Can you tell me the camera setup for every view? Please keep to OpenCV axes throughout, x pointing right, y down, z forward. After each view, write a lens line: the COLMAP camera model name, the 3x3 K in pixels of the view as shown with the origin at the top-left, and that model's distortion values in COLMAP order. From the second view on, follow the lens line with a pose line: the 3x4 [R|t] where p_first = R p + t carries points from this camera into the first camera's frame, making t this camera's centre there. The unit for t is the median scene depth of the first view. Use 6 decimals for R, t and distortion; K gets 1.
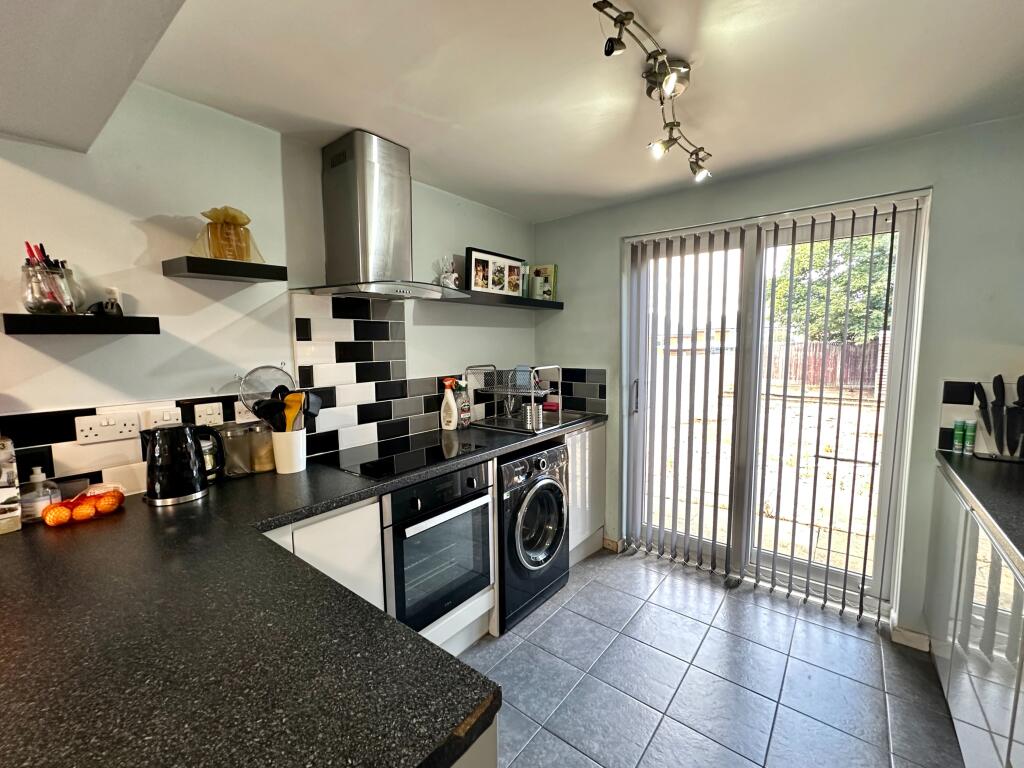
lens RADIAL K [[425.1, 0, 512.0], [0, 425.1, 384.0], [0, 0, 1]] dist [0.000336, -0.000174]
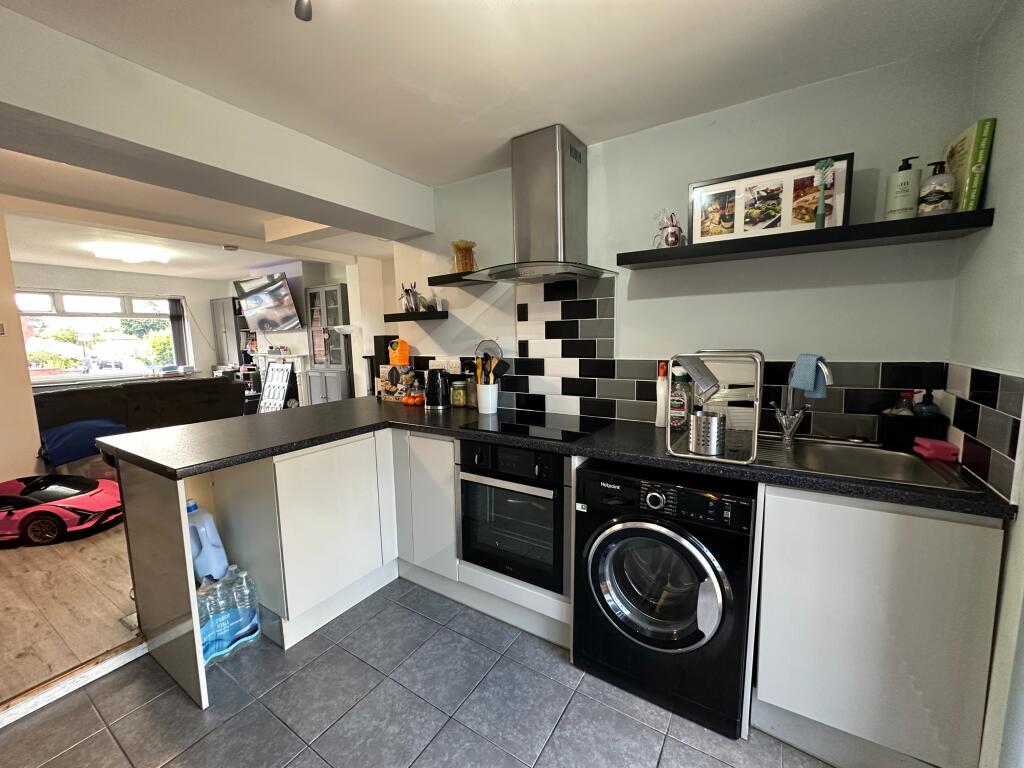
lens RADIAL K [[410.7, 0, 512.0], [0, 410.7, 384.0], [0, 0, 1]] dist [0.000665, -0.000084]
pose [[0.120954, 0.122435, -0.985079, 0.697749], [-0.081844, 0.990216, 0.113024, -0.045351], [0.989278, 0.066952, 0.129791, 0.737112]]
